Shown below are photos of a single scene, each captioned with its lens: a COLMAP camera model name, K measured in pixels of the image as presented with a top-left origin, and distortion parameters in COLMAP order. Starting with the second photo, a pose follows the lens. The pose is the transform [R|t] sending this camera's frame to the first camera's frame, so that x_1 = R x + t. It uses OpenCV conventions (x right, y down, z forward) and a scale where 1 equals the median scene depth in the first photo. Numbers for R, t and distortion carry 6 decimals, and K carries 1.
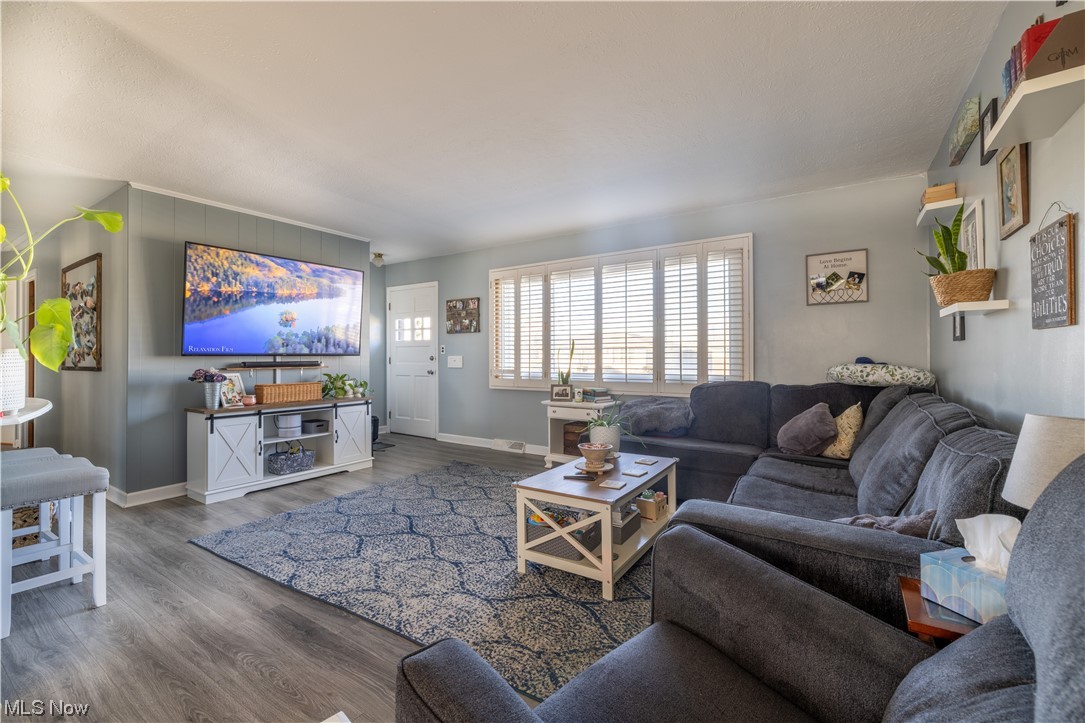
lens RADIAL K [[455.2, 0, 541.8], [0, 455.2, 352.8], [0, 0, 1]] dist [-0.000729, 0.000548]
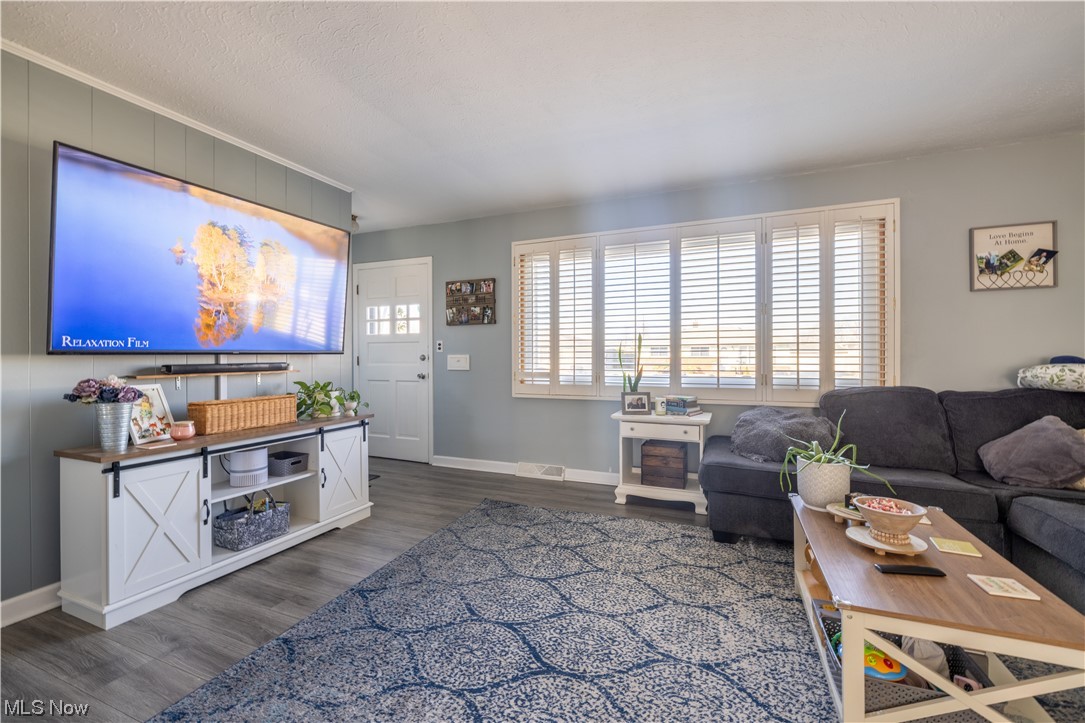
lens RADIAL K [[455.2, 0, 541.8], [0, 455.2, 352.8], [0, 0, 1]] dist [-0.000729, 0.000548]
pose [[0.982633, -0.000303, 0.185558, -0.263789], [-0.000289, 0.999995, 0.003162, 0.001904], [-0.185558, -0.003160, 0.982628, 0.300209]]
